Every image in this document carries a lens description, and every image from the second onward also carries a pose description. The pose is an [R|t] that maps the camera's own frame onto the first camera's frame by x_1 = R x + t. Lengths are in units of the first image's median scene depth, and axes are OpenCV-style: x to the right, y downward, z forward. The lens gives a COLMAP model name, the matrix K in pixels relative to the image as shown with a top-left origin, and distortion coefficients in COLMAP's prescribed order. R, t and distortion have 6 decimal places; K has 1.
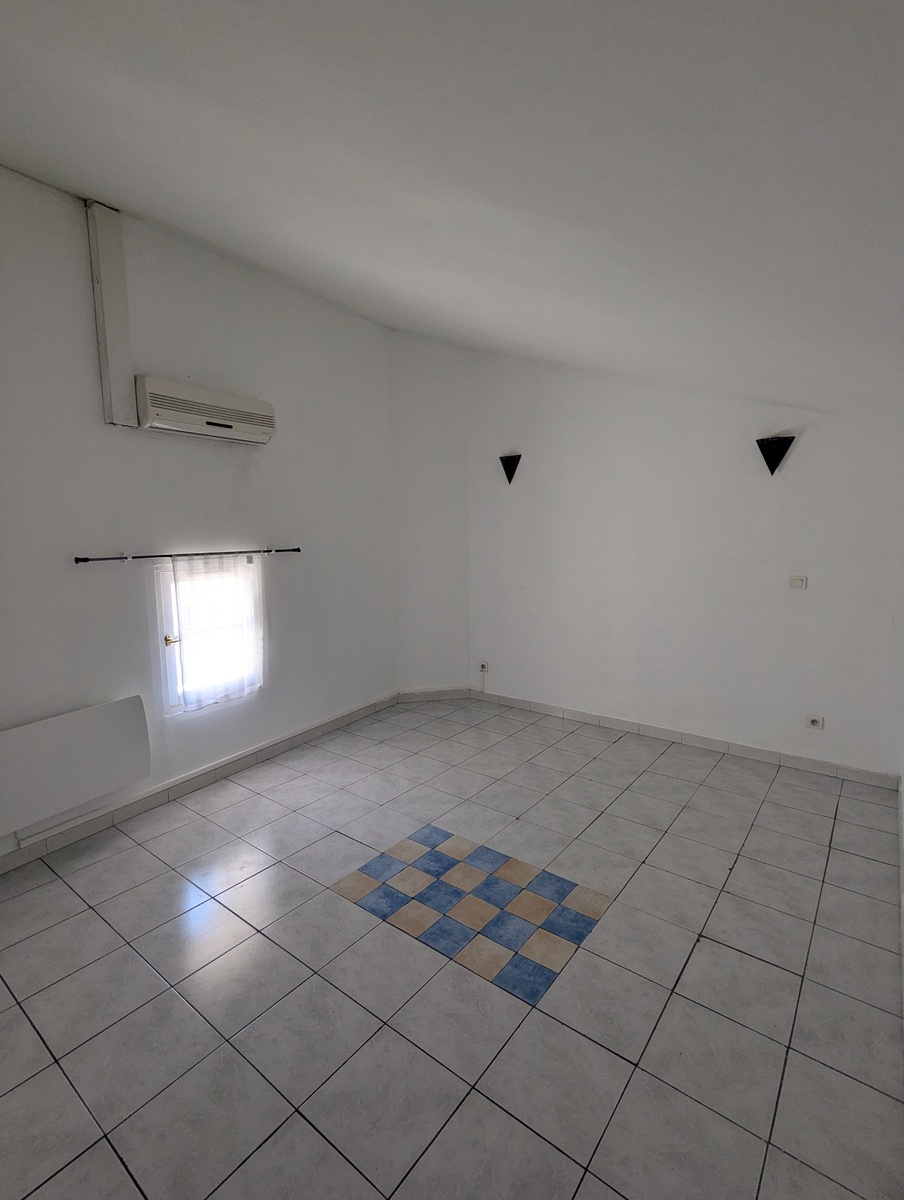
lens RADIAL K [[569.5, 0, 451.9], [0, 569.5, 600.3], [0, 0, 1]] dist [-0.000347, 0.000860]
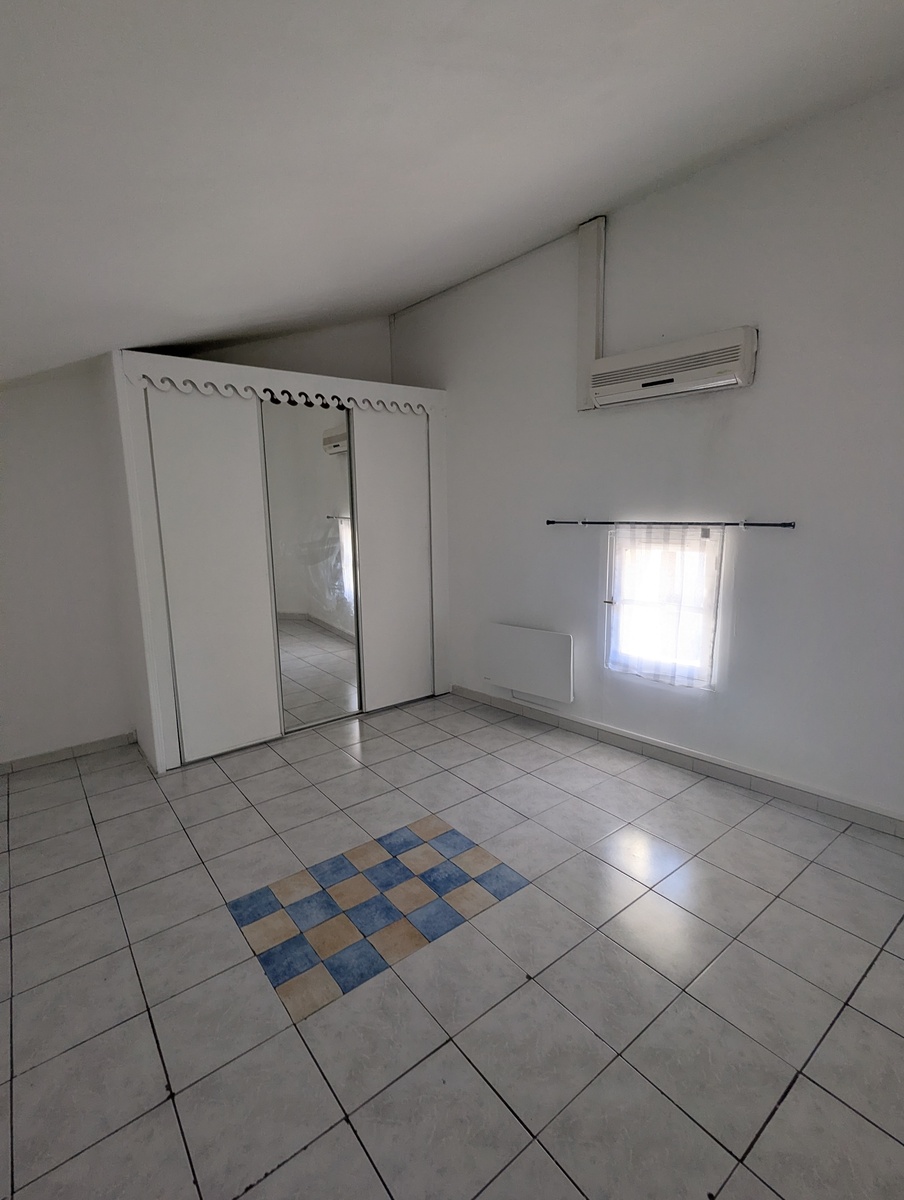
lens RADIAL K [[569.5, 0, 452.4], [0, 569.5, 599.5], [0, 0, 1]] dist [-0.000347, 0.000860]
pose [[-0.247471, 0.173813, -0.953177, 0.696680], [-0.098582, 0.974155, 0.203233, -0.139077], [0.963867, 0.144261, -0.223941, 1.070097]]
